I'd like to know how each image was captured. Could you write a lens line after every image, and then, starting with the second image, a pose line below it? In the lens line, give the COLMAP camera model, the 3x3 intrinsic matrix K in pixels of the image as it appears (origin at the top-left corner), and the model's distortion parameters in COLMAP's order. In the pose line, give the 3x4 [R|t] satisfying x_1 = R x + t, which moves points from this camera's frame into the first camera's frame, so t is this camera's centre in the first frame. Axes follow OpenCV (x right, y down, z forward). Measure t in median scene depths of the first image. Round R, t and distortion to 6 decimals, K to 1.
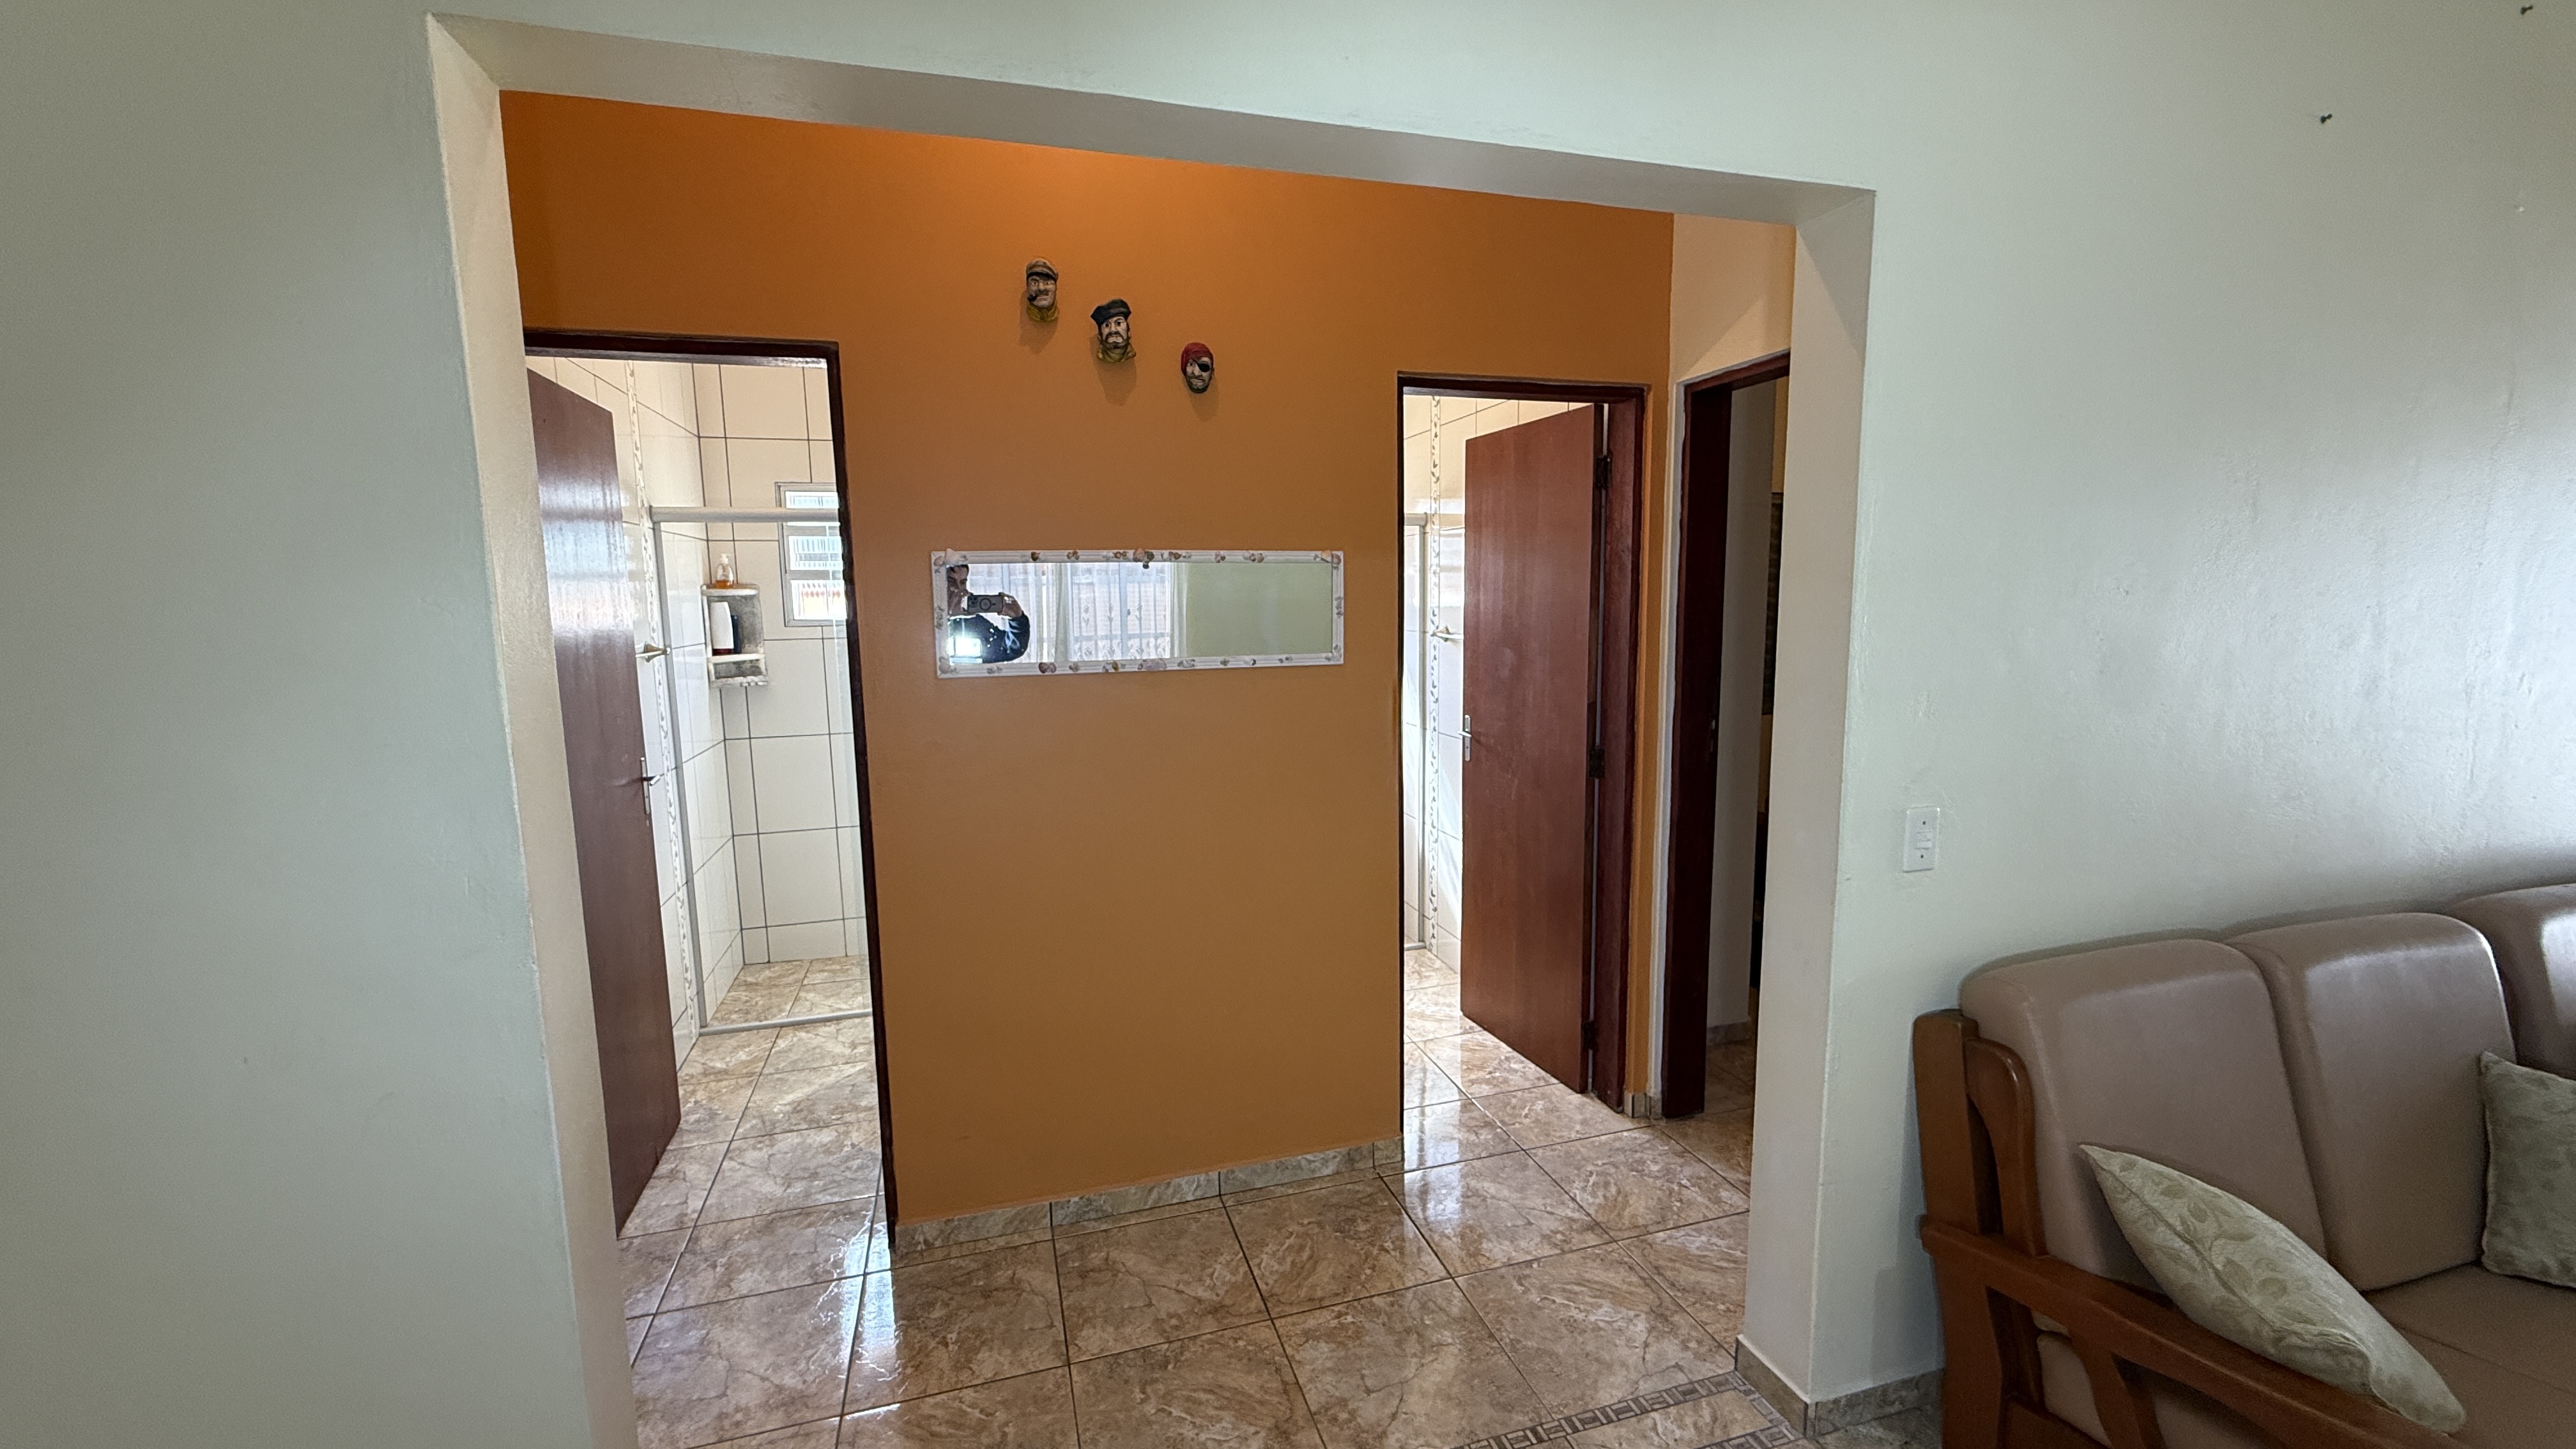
lens RADIAL K [[1026.7, 0, 1280.5], [0, 1026.7, 725.2], [0, 0, 1]] dist [-0.001788, 0.000384]
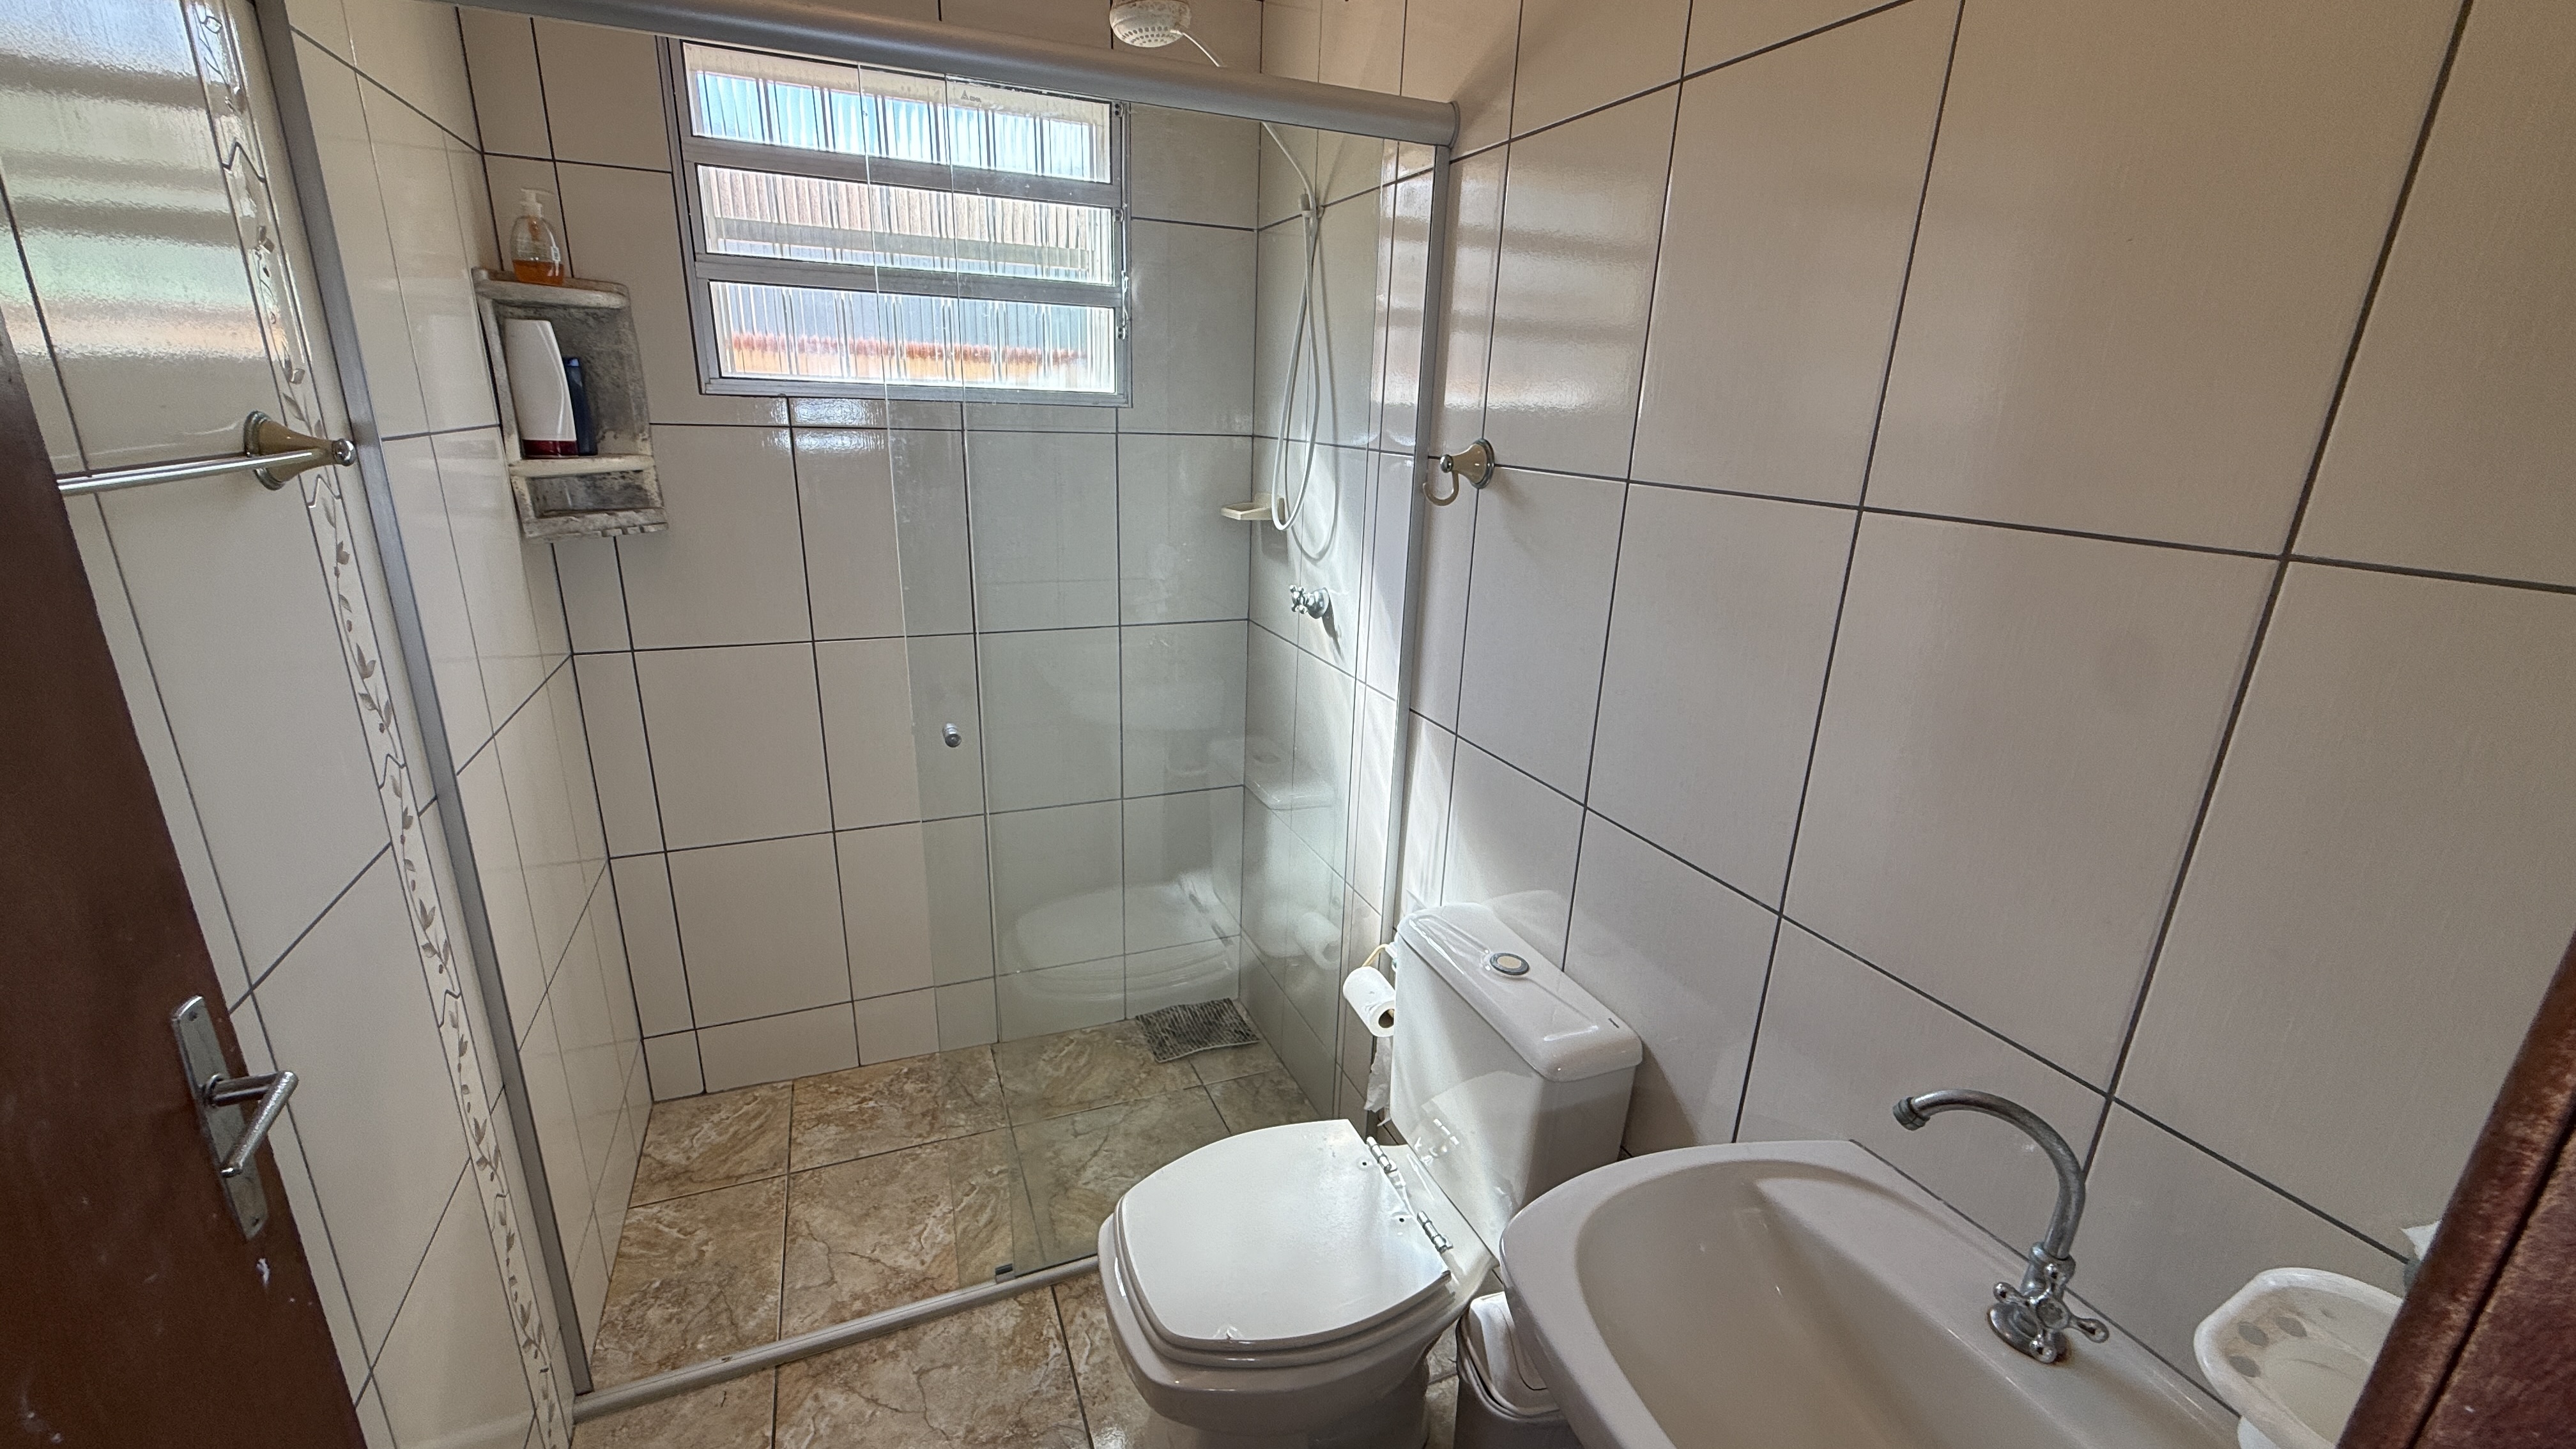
lens RADIAL K [[1026.7, 0, 1277.2], [0, 1026.7, 723.6], [0, 0, 1]] dist [-0.001788, 0.000384]
pose [[0.993260, 0.013618, 0.115109, -0.310903], [-0.033759, 0.984010, 0.174883, -0.046434], [-0.110887, -0.177590, 0.977837, 0.566805]]
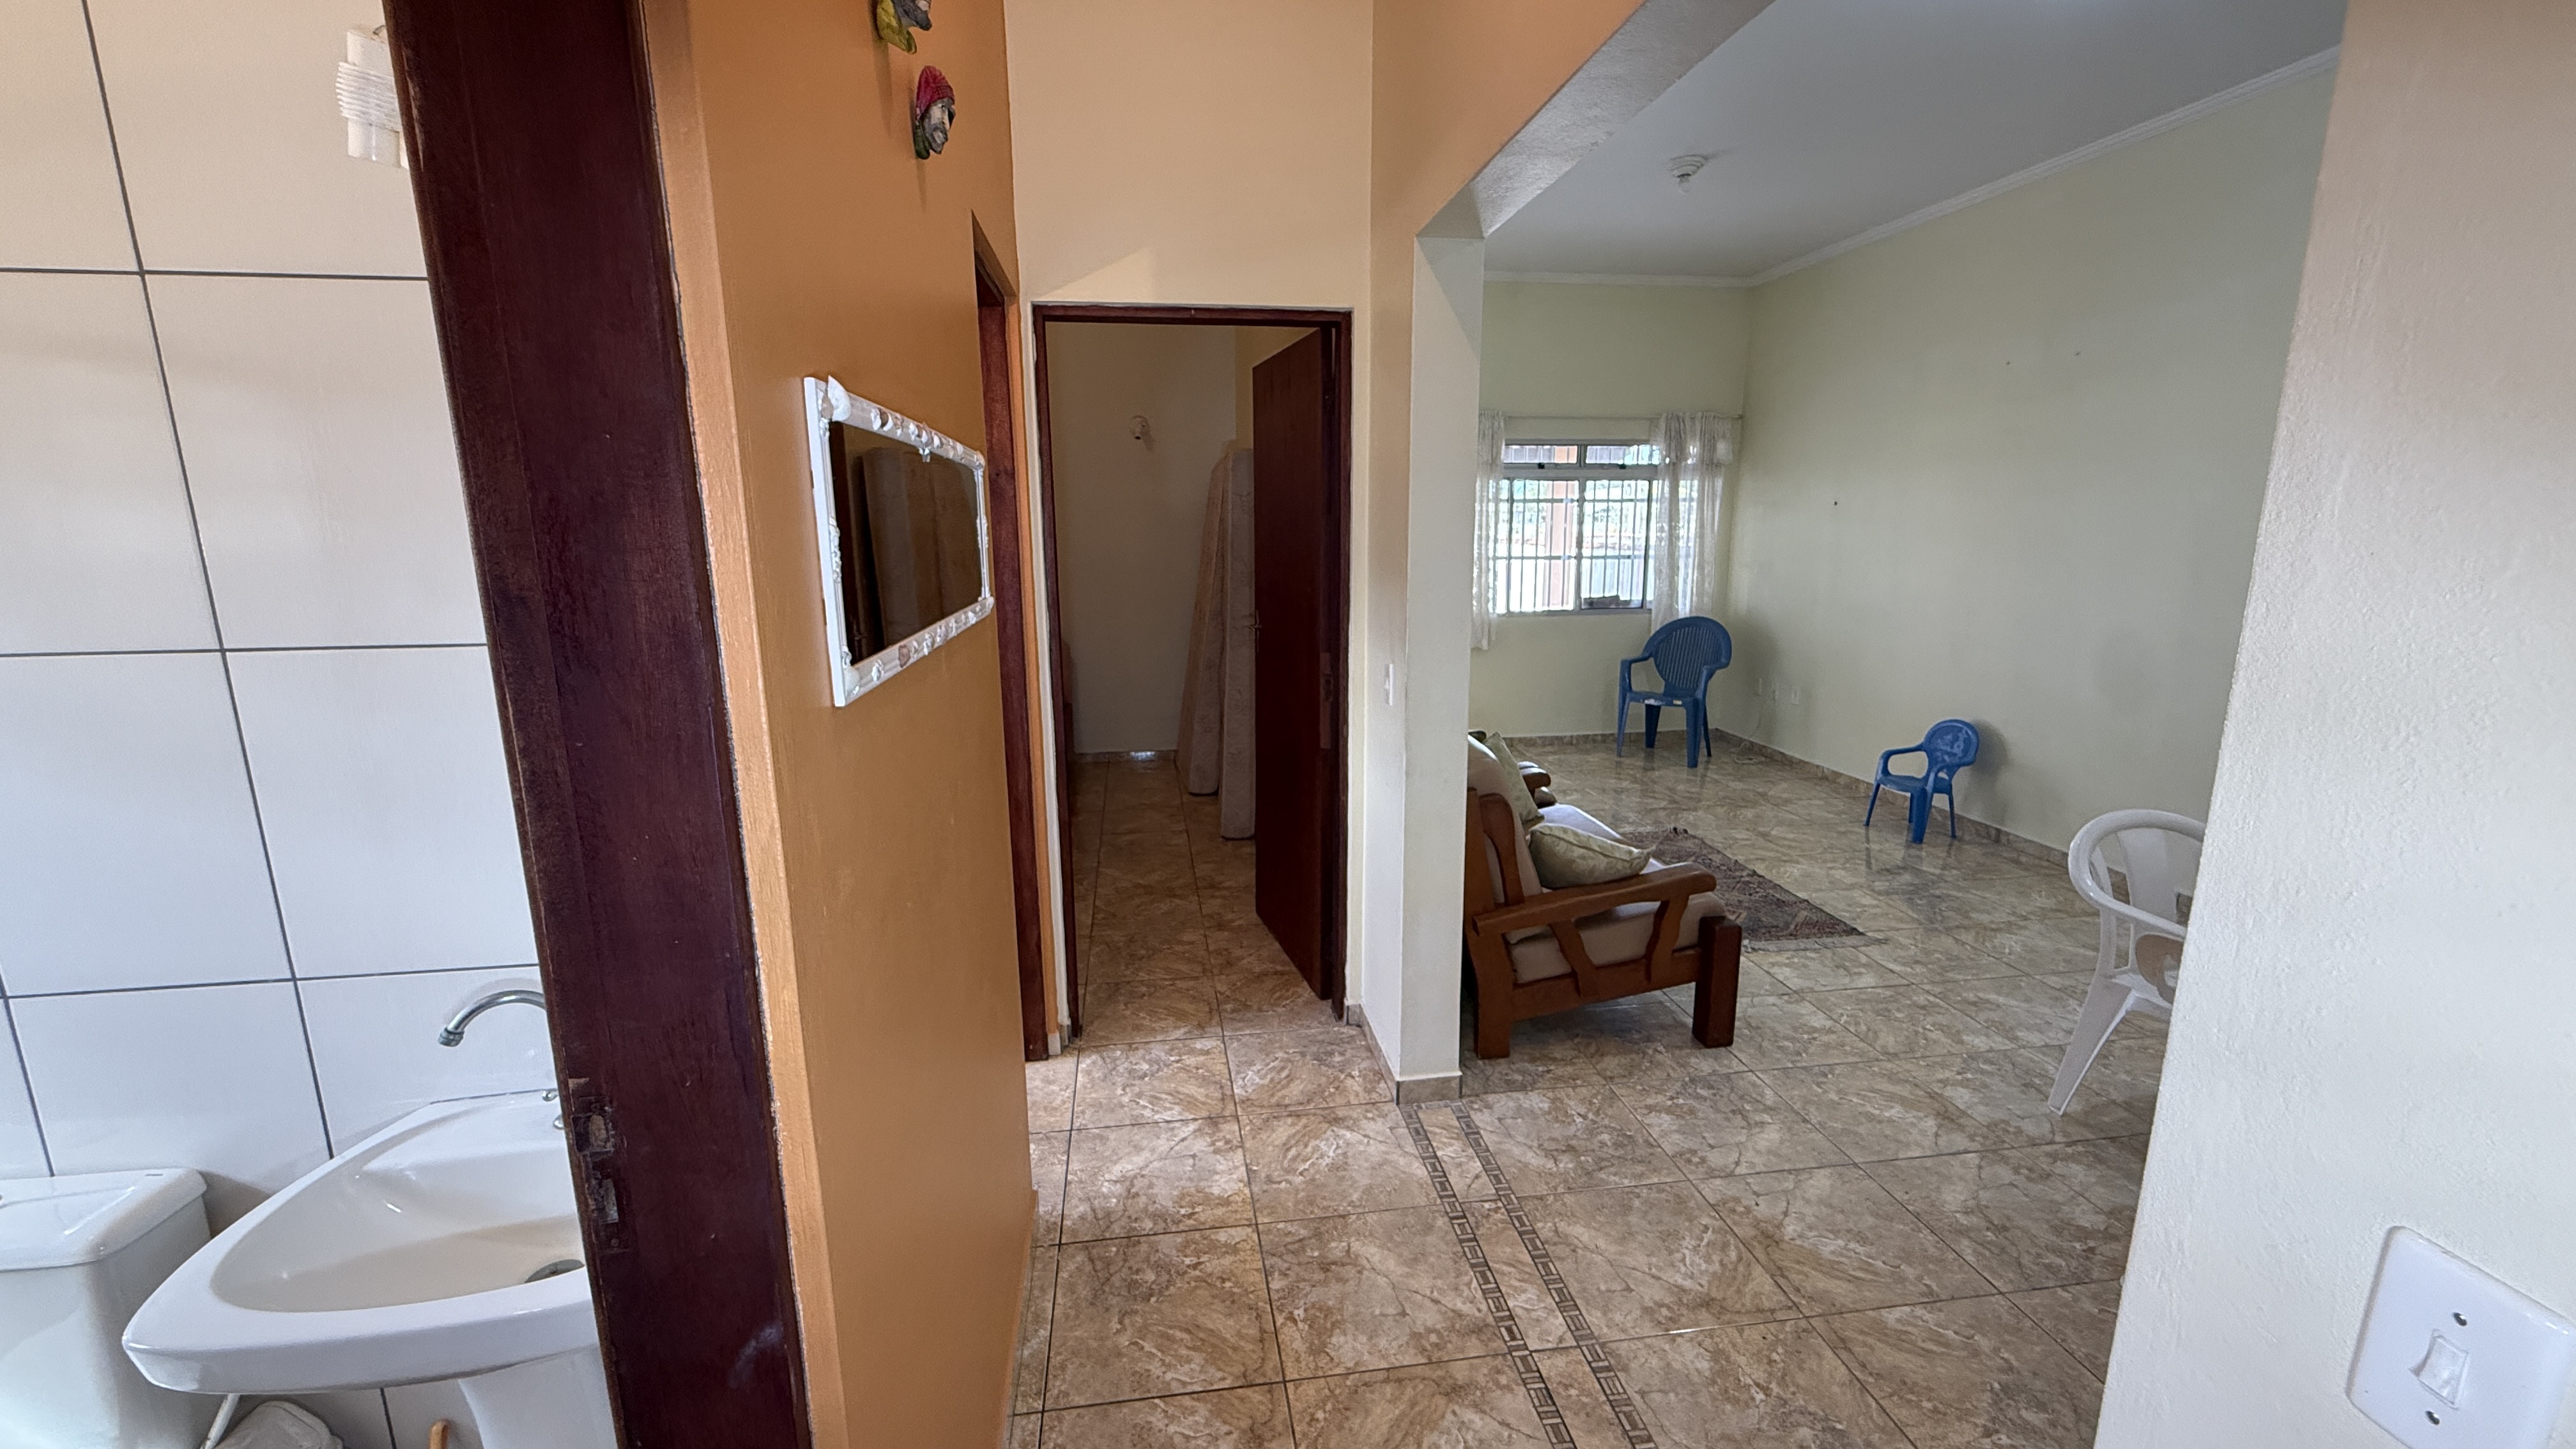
lens RADIAL K [[1026.7, 0, 1283.9], [0, 1026.7, 728.5], [0, 0, 1]] dist [-0.001788, 0.000384]
pose [[0.142610, -0.181240, 0.973044, -0.400424], [0.128998, 0.978110, 0.163277, -0.045451], [-0.981337, 0.102236, 0.162868, 0.443743]]
